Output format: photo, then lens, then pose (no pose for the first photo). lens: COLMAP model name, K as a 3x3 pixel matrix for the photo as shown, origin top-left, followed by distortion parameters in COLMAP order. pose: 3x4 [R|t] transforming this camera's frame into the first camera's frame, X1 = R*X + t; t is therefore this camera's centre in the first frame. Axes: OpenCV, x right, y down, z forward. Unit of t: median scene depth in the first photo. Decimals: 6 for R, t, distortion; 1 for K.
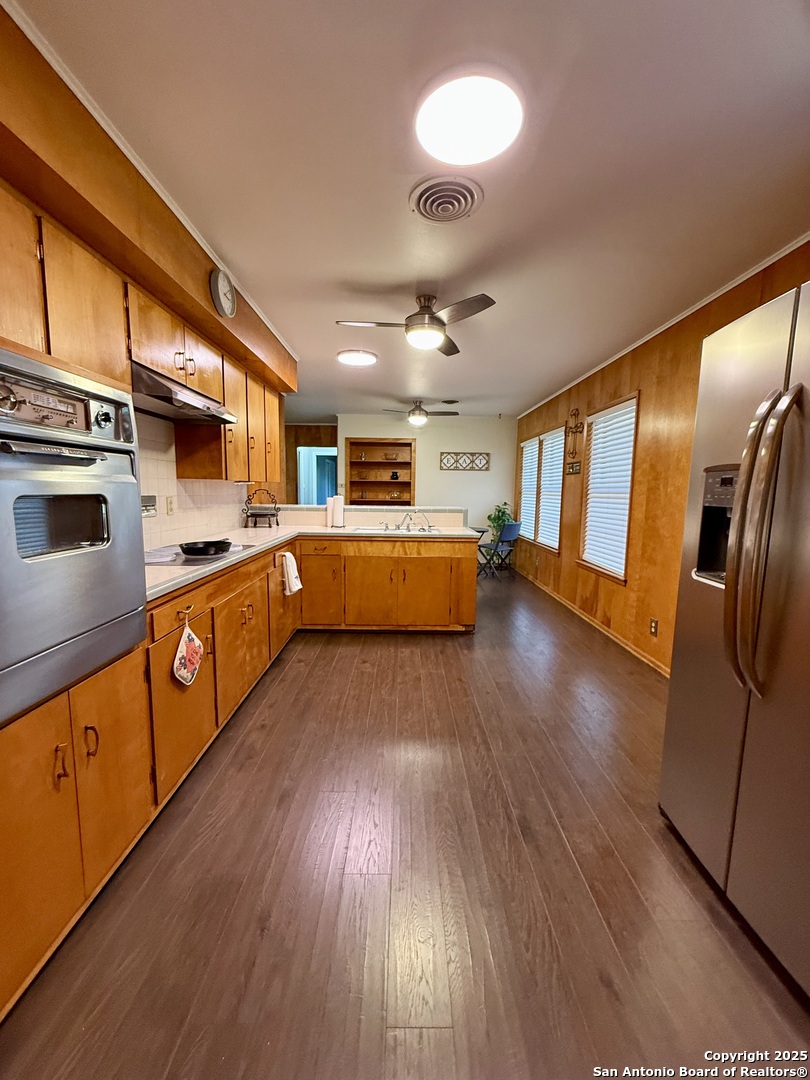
lens RADIAL K [[431.2, 0, 406.4], [0, 431.2, 542.1], [0, 0, 1]] dist [-0.001309, -0.000565]
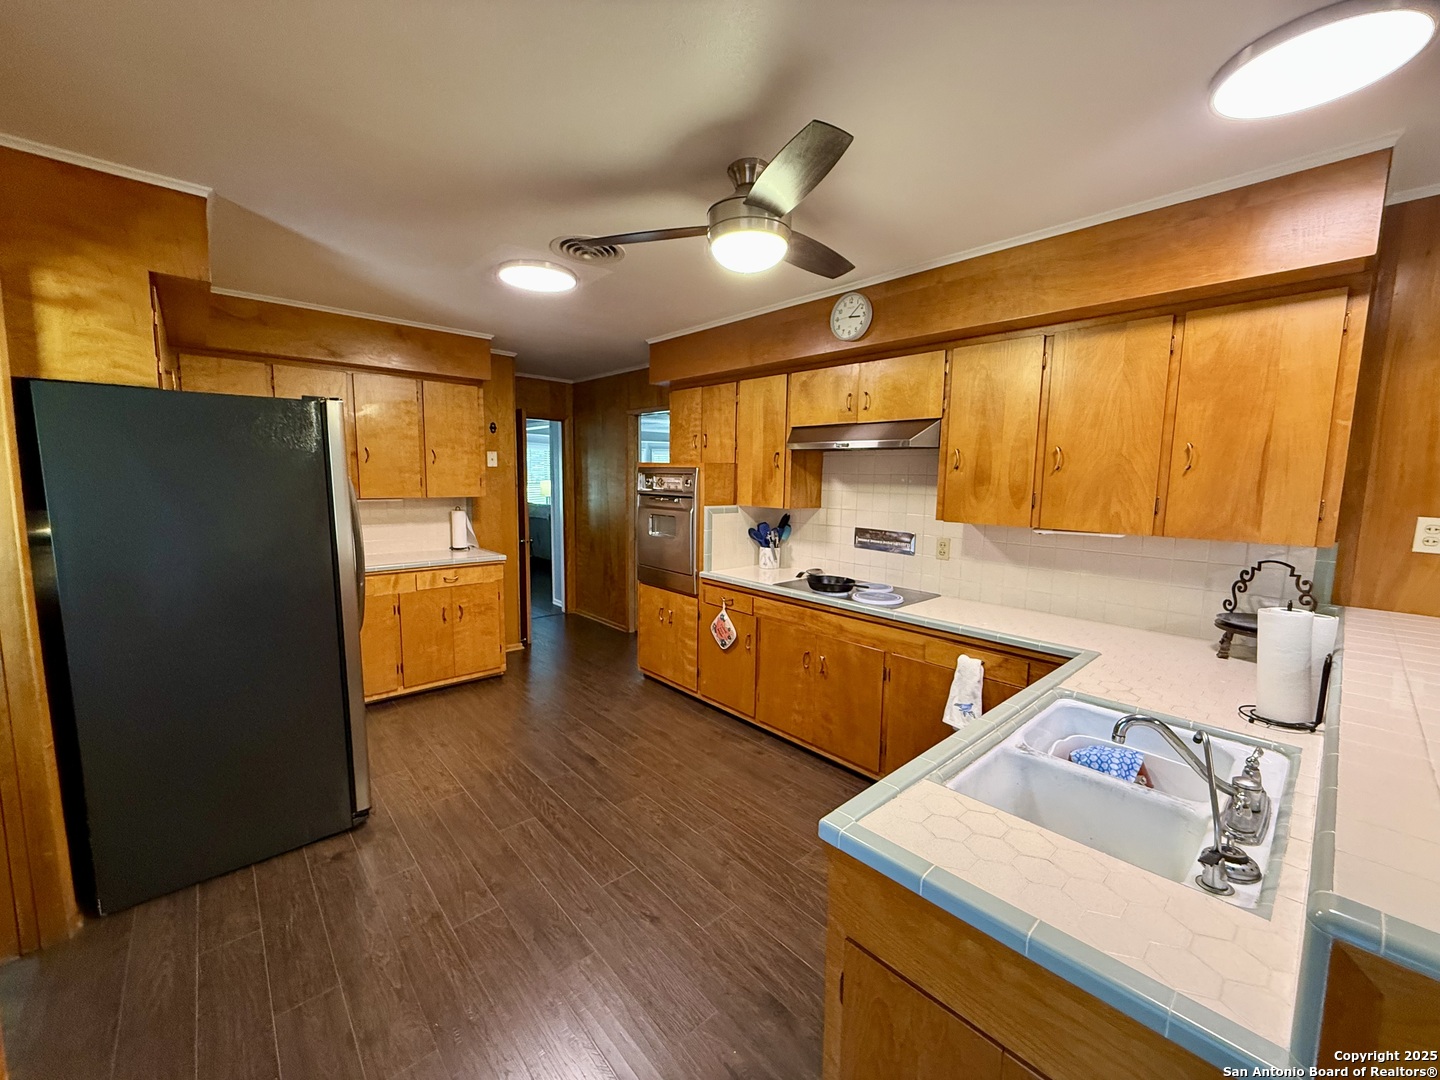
lens RADIAL K [[574.9, 0, 722.8], [0, 574.9, 538.2], [0, 0, 1]] dist [-0.001309, -0.000565]
pose [[-0.747300, 0.051022, -0.662525, 0.558485], [-0.104381, 0.975656, 0.192873, -0.297344], [0.656238, 0.213289, -0.723782, 1.649281]]
